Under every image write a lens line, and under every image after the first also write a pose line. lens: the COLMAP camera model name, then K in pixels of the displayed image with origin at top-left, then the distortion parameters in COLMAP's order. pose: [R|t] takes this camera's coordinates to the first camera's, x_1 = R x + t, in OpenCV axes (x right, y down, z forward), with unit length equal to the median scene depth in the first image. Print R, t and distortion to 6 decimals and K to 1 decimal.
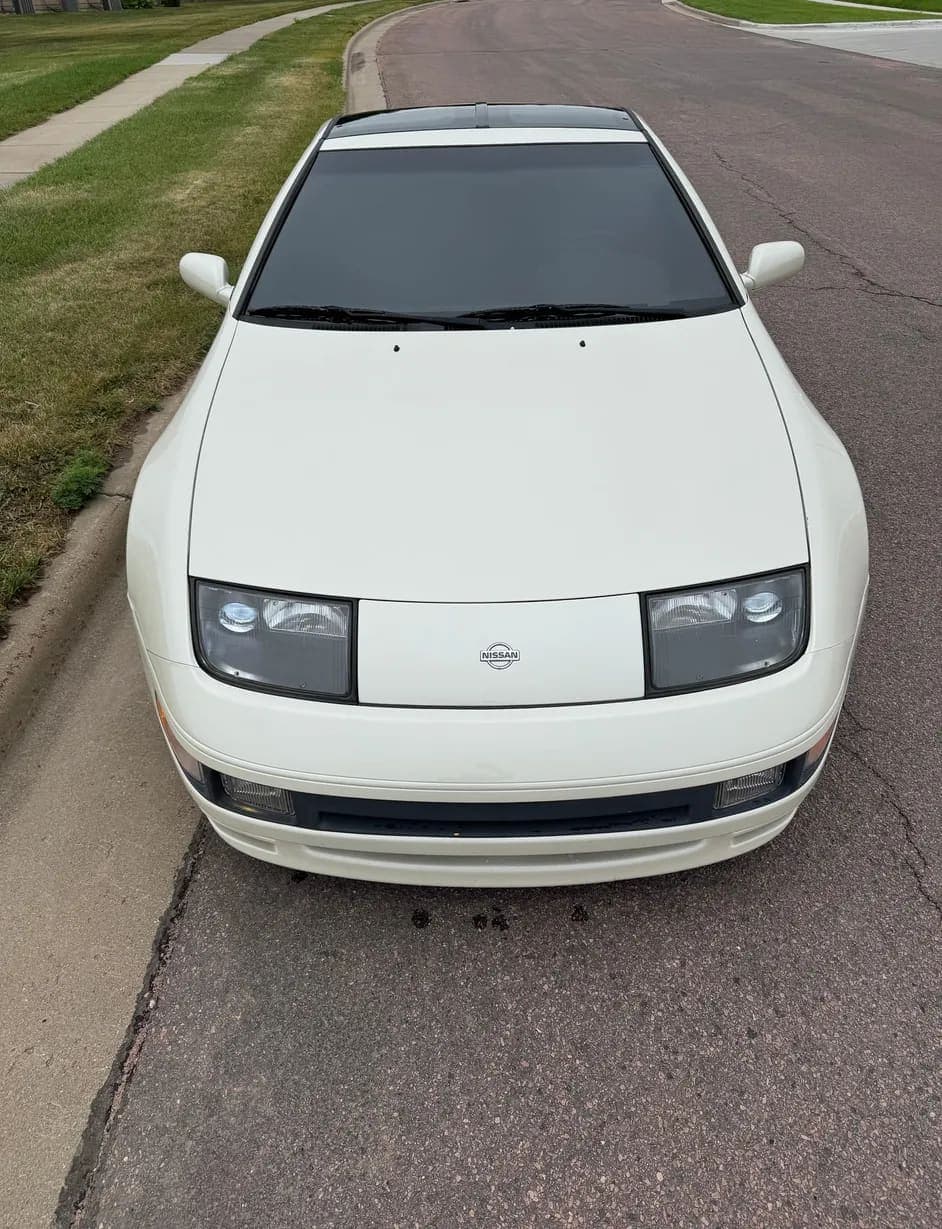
lens RADIAL K [[908.3, 0, 475.1], [0, 908.3, 602.0], [0, 0, 1]] dist [0.001301, -0.006565]
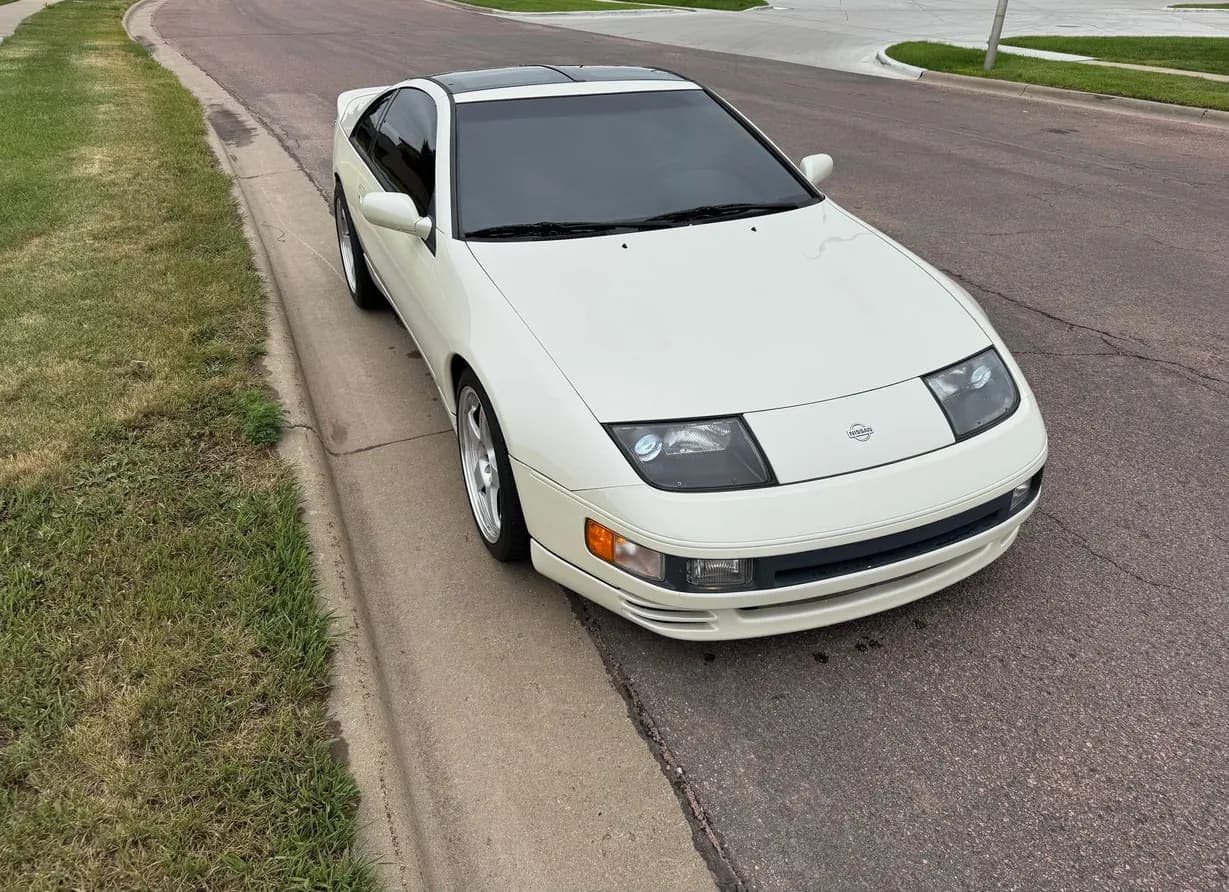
lens RADIAL K [[889.2, 0, 618.9], [0, 889.2, 430.9], [0, 0, 1]] dist [0.001555, -0.008627]
pose [[0.916615, -0.164055, 0.364559, -0.755938], [0.209092, 0.973980, -0.087422, 0.094417], [-0.340731, 0.156358, 0.927068, -0.109741]]
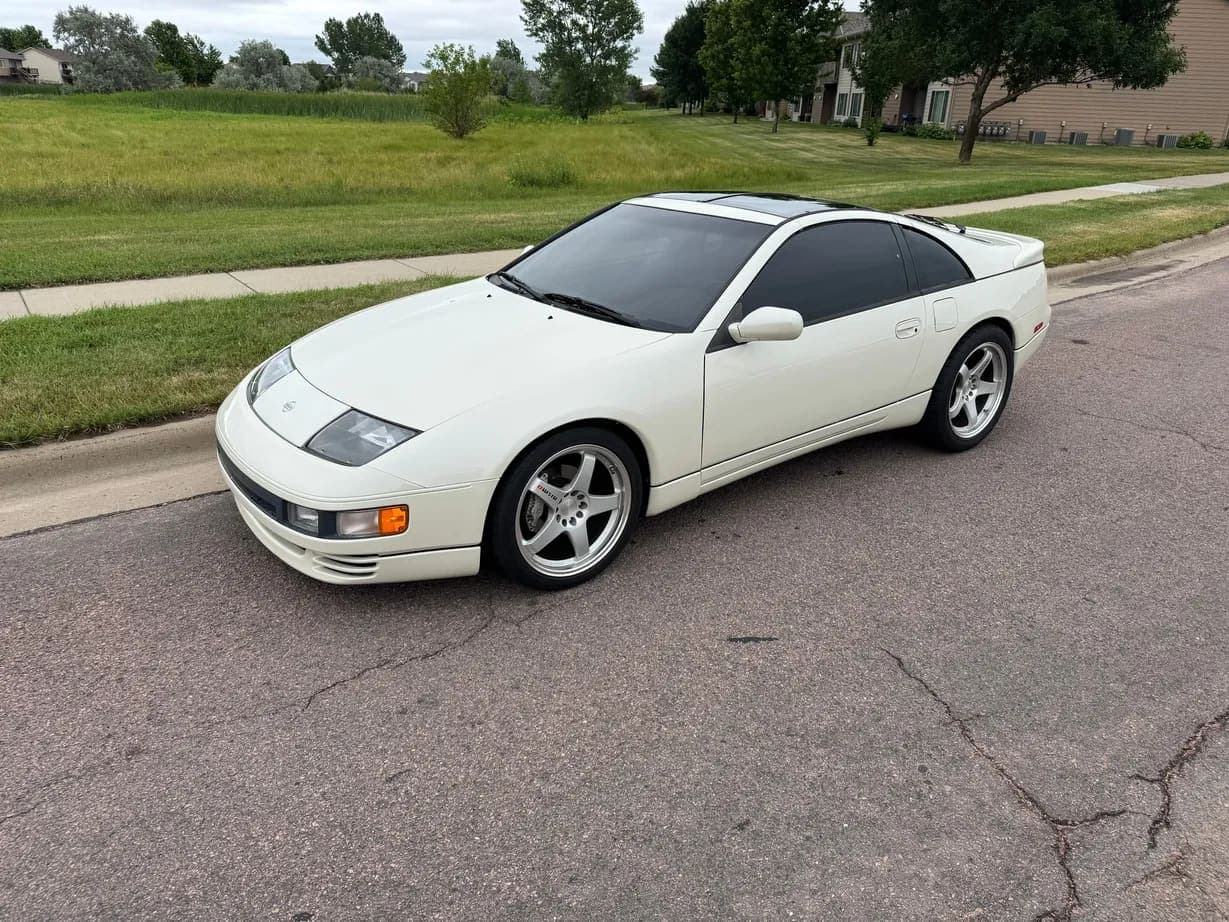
lens RADIAL K [[919.8, 0, 614.5], [0, 919.8, 461.0], [0, 0, 1]] dist [0.040642, -0.059033]
pose [[0.580797, 0.321104, -0.748042, 1.829866], [-0.494282, 0.869236, -0.010645, -0.149800], [0.646807, 0.375926, 0.663566, 0.186015]]
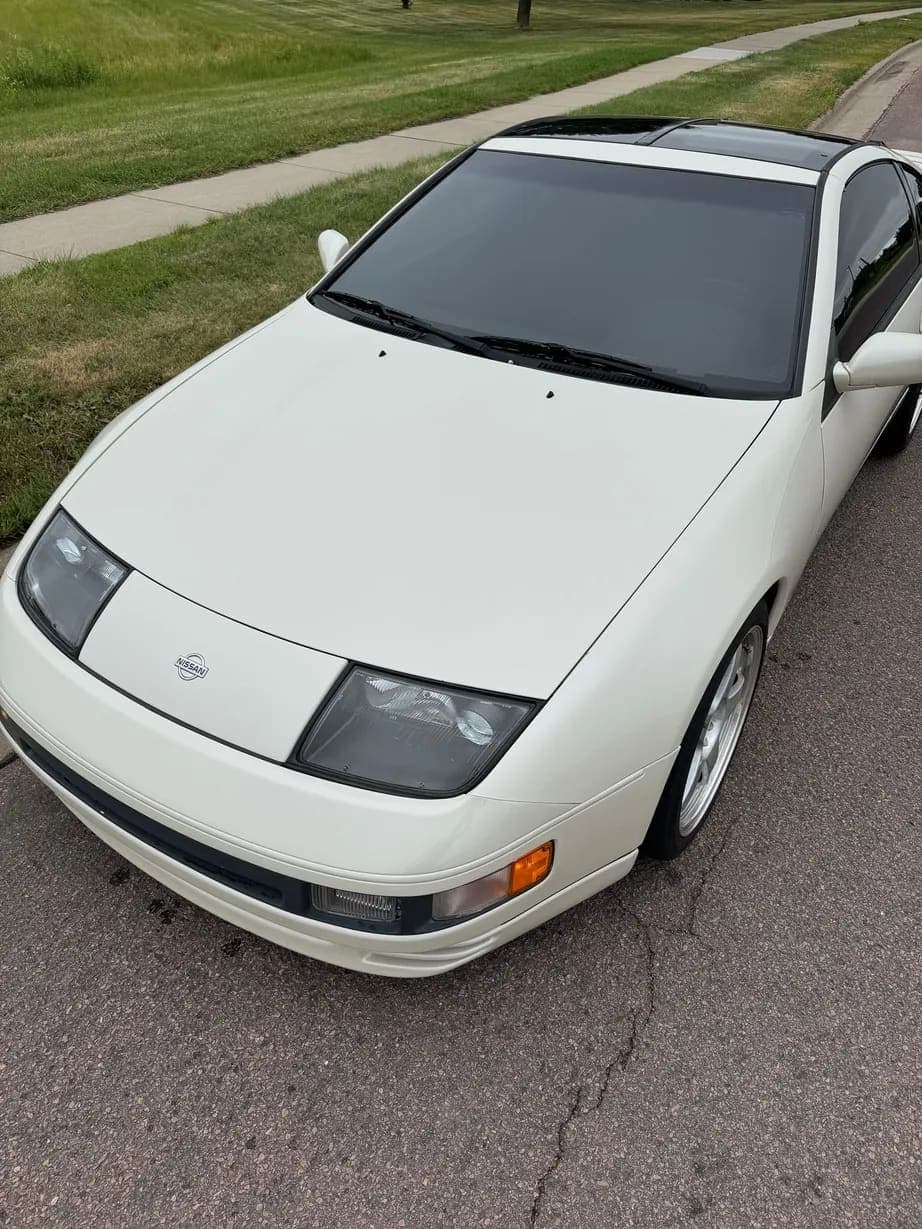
lens RADIAL K [[886.3, 0, 459.6], [0, 886.3, 630.2], [0, 0, 1]] dist [-0.001836, -0.004258]
pose [[0.841799, 0.345229, -0.414958, 0.633379], [-0.329137, 0.937577, 0.112329, -0.175582], [0.427835, 0.042019, 0.902880, 0.235835]]
